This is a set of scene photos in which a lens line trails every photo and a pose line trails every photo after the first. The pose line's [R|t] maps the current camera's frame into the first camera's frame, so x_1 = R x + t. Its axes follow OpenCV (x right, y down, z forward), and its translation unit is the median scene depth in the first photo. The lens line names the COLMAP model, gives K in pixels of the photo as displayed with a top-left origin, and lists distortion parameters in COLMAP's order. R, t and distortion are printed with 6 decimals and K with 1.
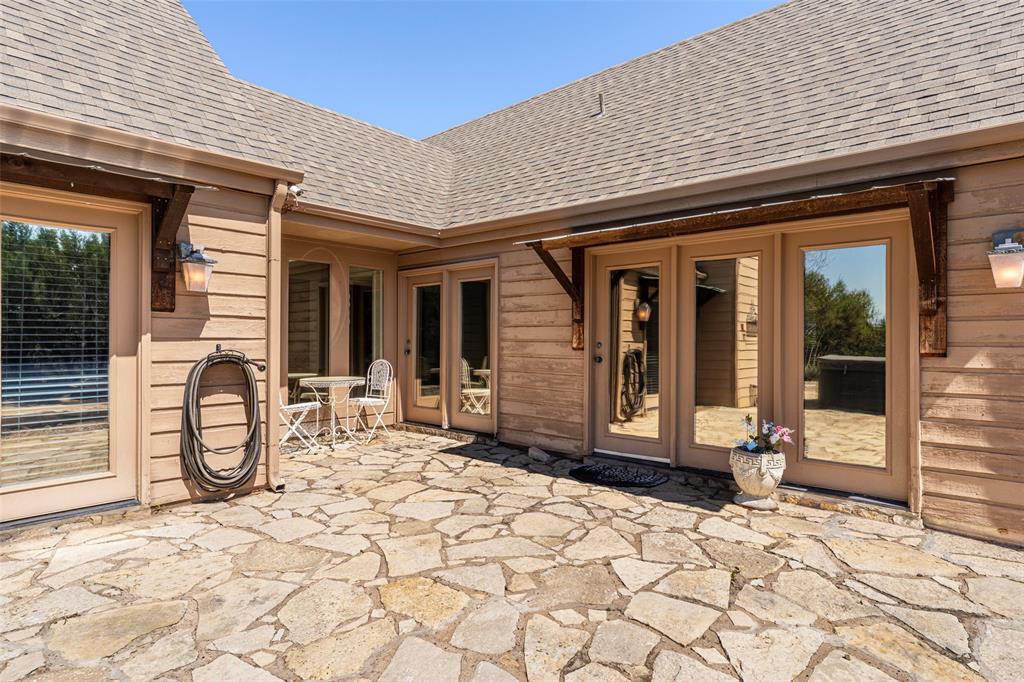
lens RADIAL K [[556.5, 0, 519.8], [0, 556.5, 334.7], [0, 0, 1]] dist [0.004756, -0.000428]
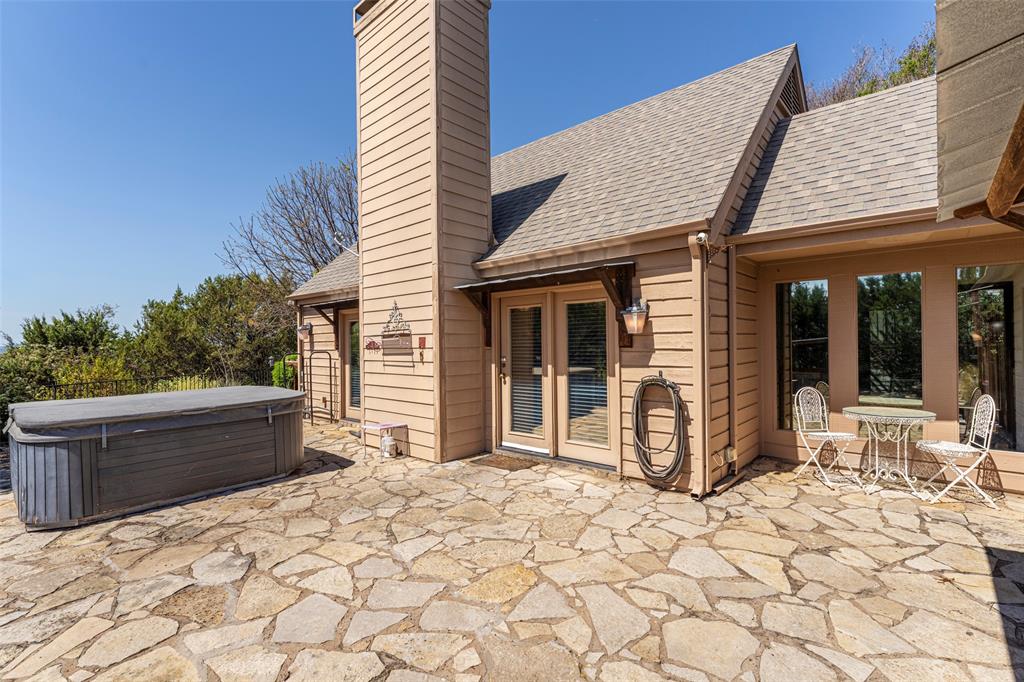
lens RADIAL K [[465.9, 0, 509.5], [0, 465.9, 338.2], [0, 0, 1]] dist [-0.001641, 0.000182]
pose [[-0.011467, -0.015103, -0.999820, 0.640898], [0.021867, 0.999643, -0.015351, -0.056752], [0.999695, -0.022039, -0.011133, 0.726521]]
